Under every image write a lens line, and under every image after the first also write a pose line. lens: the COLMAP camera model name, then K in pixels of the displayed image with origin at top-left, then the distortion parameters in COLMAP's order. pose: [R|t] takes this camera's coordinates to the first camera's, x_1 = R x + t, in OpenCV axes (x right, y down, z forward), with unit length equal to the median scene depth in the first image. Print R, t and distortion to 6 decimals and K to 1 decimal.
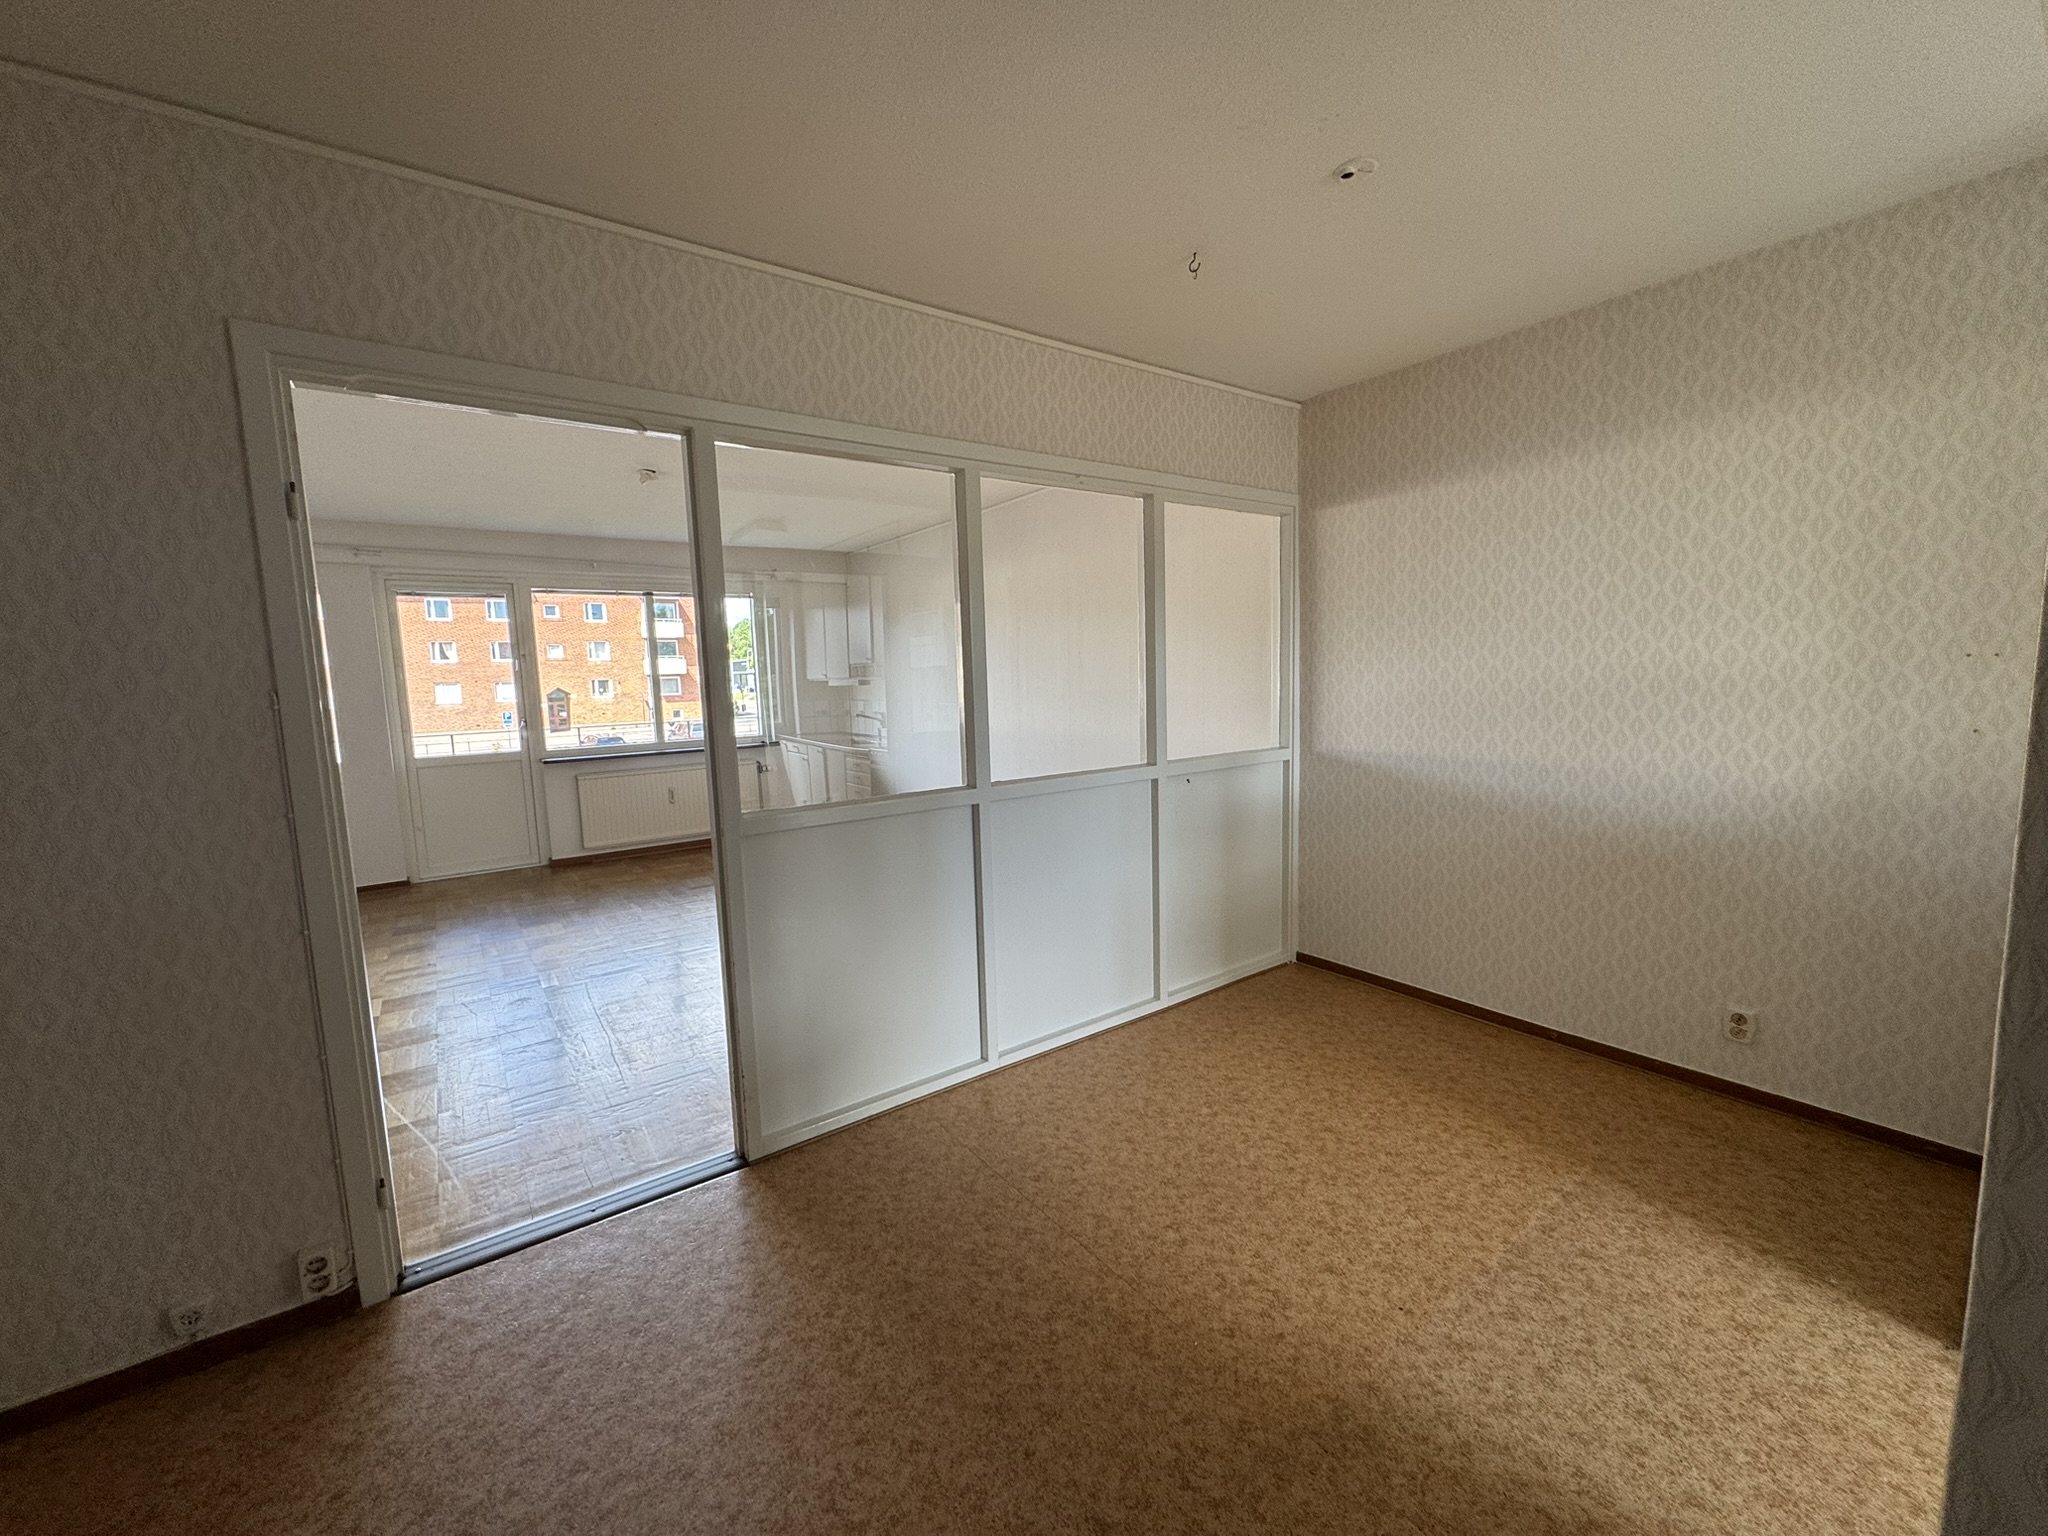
lens RADIAL K [[820.3, 0, 1019.8], [0, 820.3, 763.5], [0, 0, 1]] dist [0.000467, 0.000039]
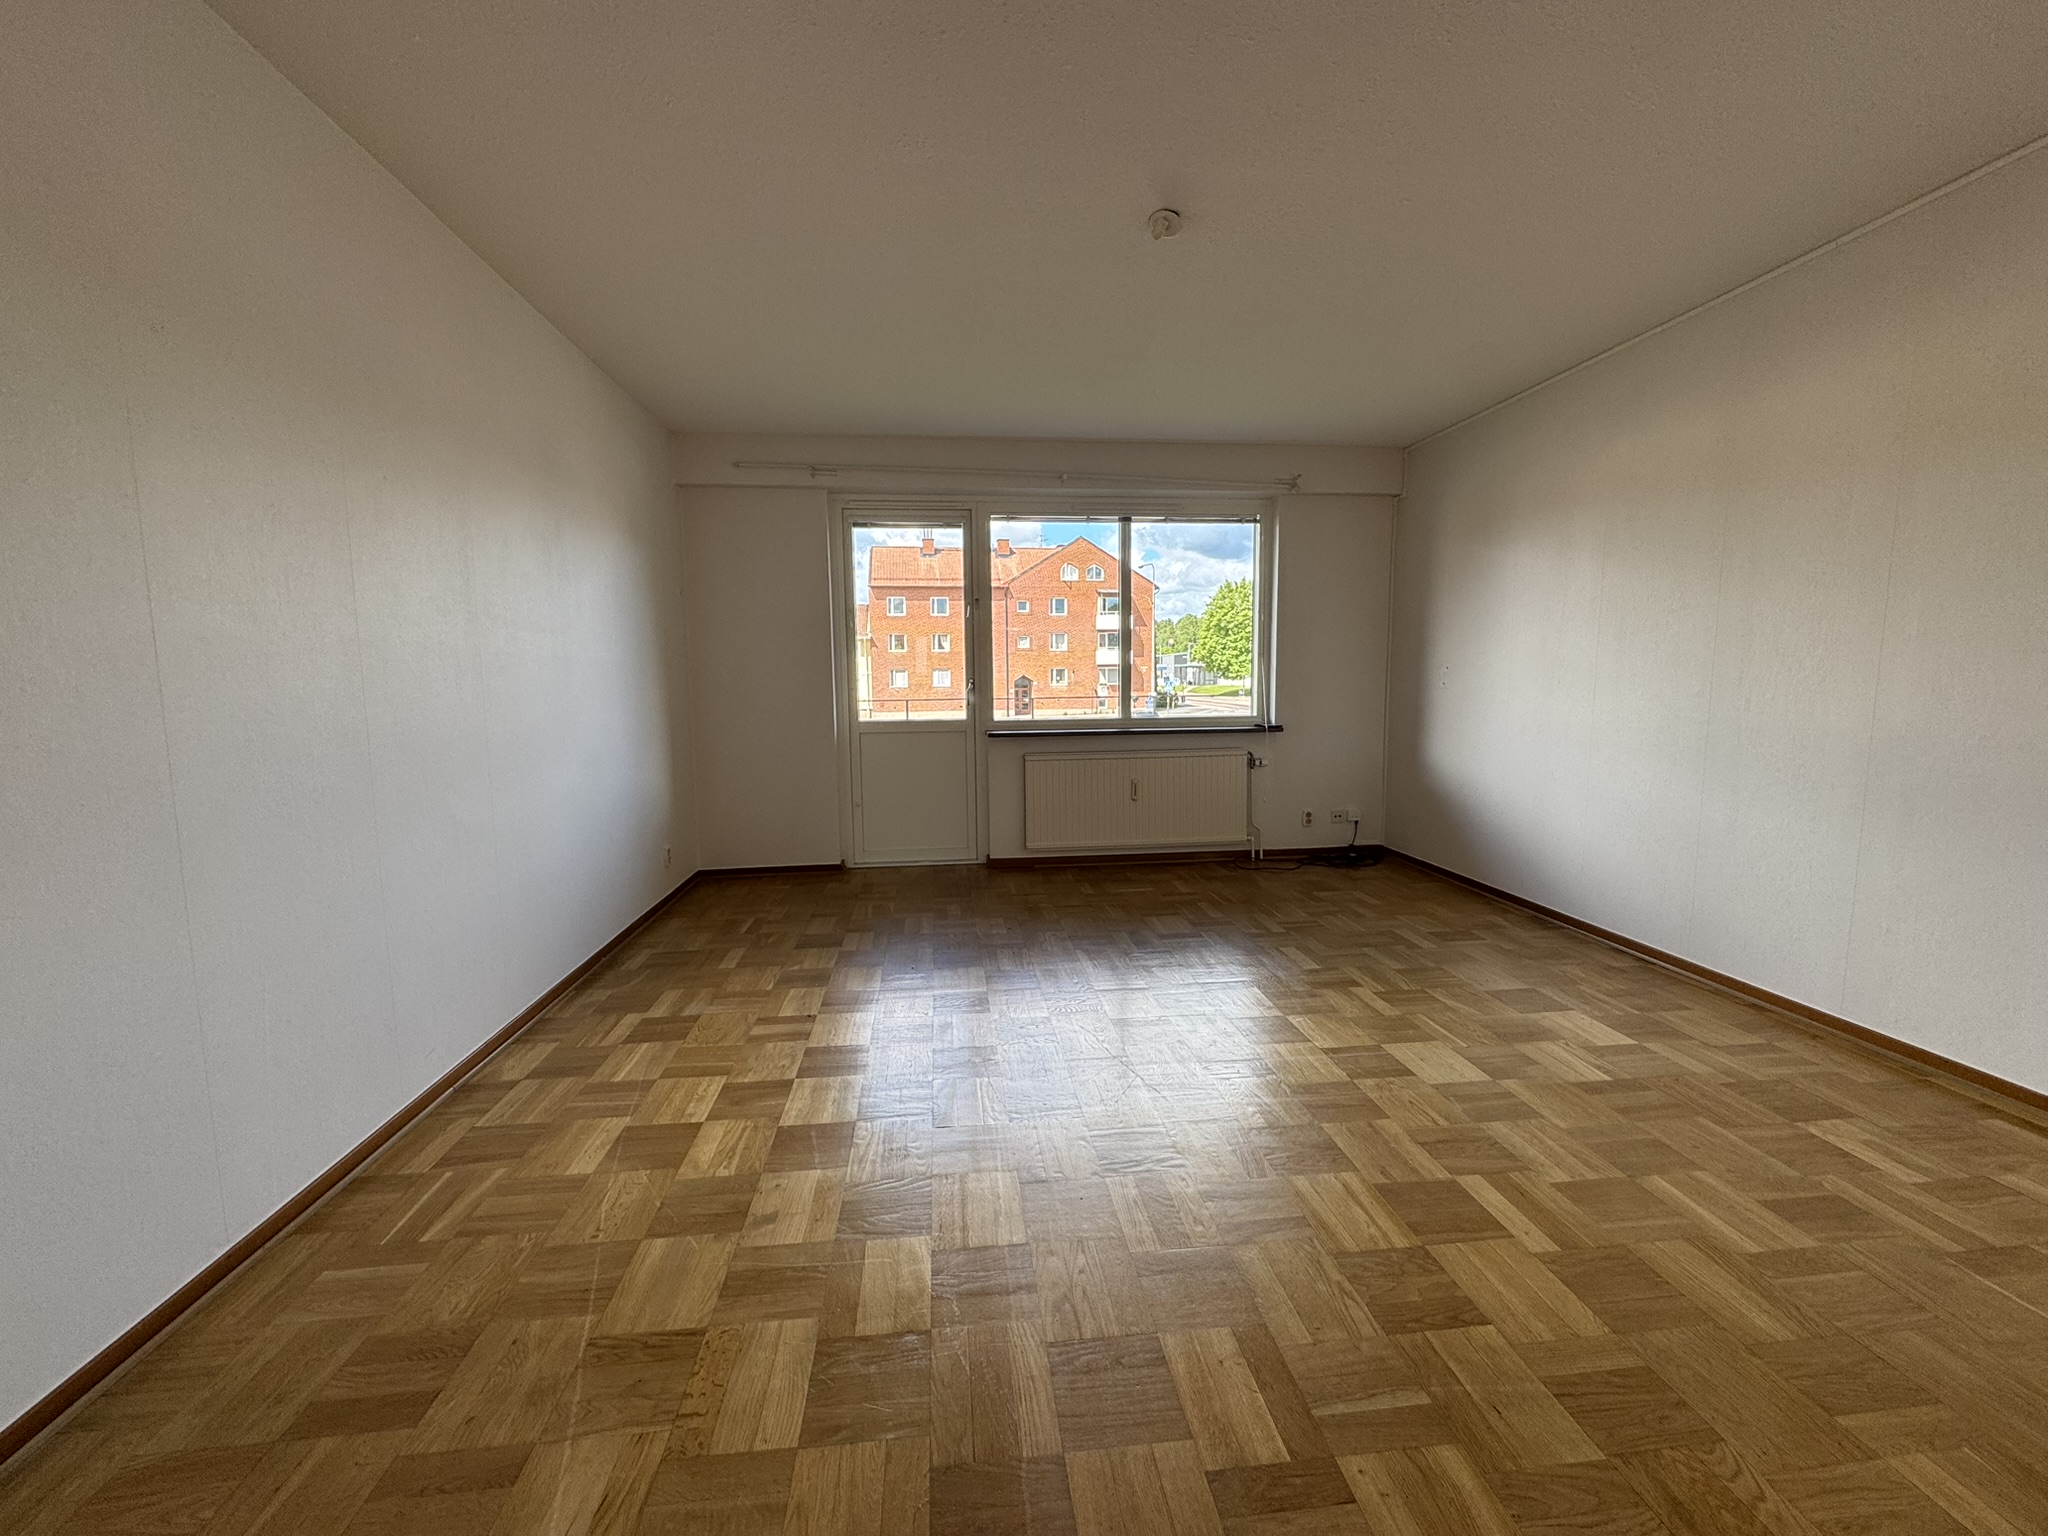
lens RADIAL K [[820.3, 0, 1023.5], [0, 820.3, 766.8], [0, 0, 1]] dist [0.000467, 0.000039]
pose [[0.871638, 0.075938, -0.484232, -0.163374], [-0.071313, 0.997061, 0.027995, 0.004596], [0.484935, 0.010130, 0.874491, 0.319593]]
